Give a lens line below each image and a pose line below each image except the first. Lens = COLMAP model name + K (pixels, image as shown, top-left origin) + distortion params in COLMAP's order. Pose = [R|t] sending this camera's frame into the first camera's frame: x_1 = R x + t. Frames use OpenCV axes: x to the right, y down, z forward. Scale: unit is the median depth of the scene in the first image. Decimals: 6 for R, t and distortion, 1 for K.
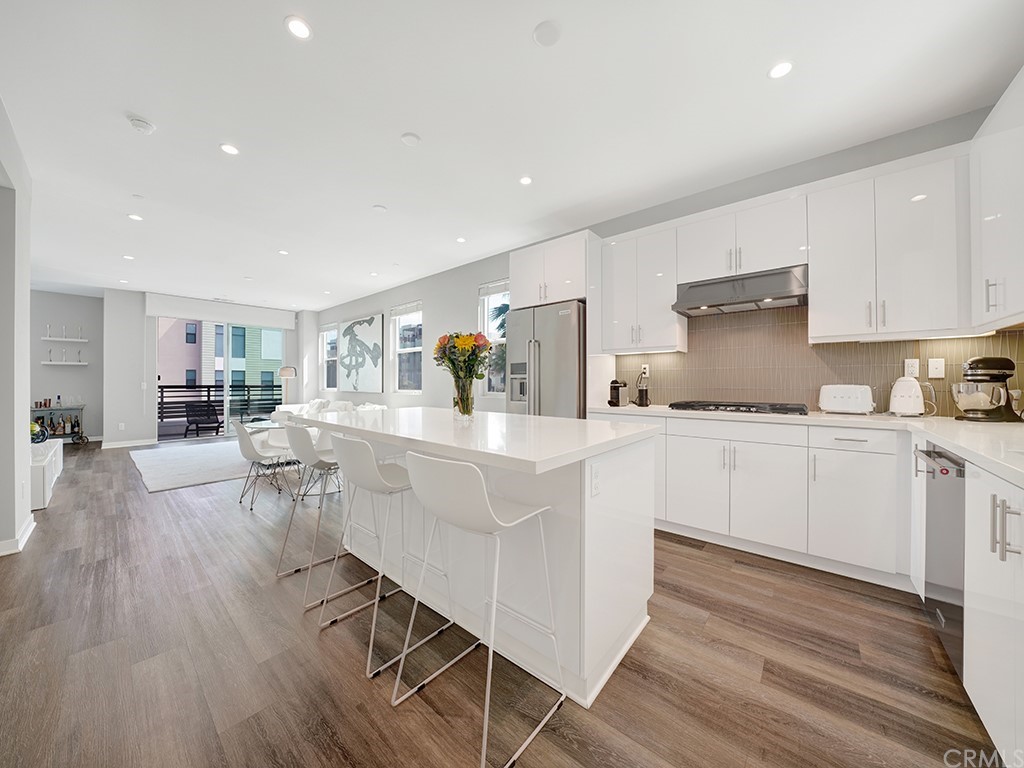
lens RADIAL K [[361.0, 0, 506.8], [0, 361.0, 374.8], [0, 0, 1]] dist [-0.016493, 0.001388]
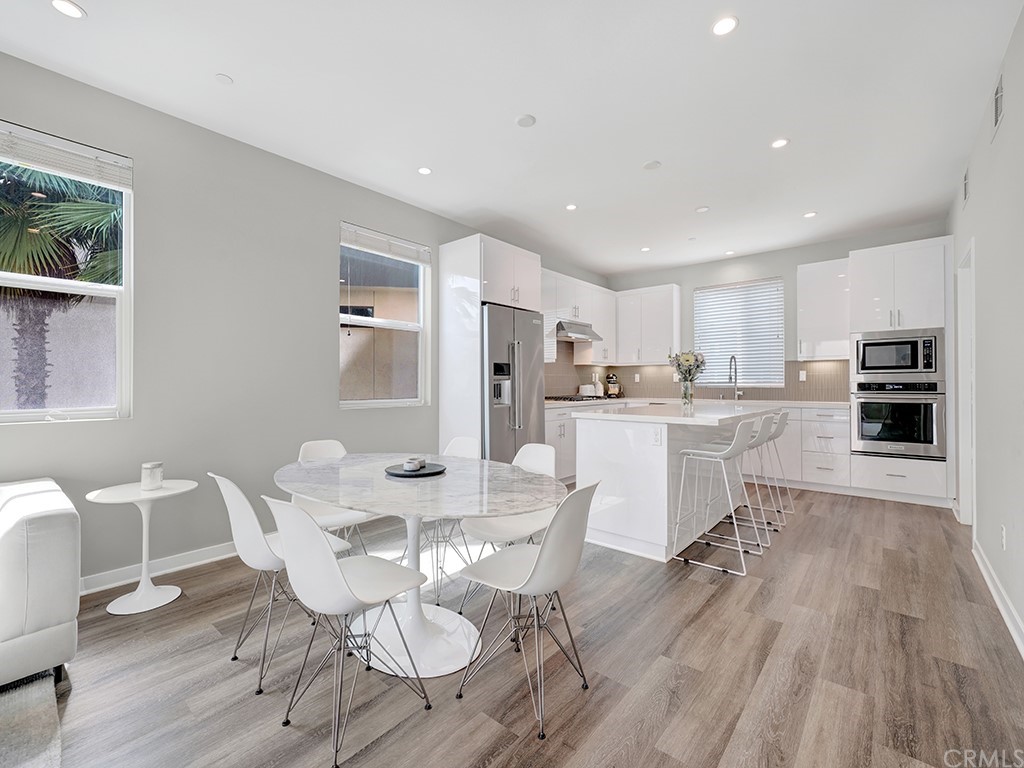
lens RADIAL K [[433.9, 0, 513.0], [0, 433.9, 385.2], [0, 0, 1]] dist [0.001243, -0.000100]
pose [[-0.005087, -0.003546, 0.999981, -1.912047], [-0.019100, 0.999812, 0.003448, 0.033915], [-0.999805, -0.019082, -0.005154, 1.710053]]
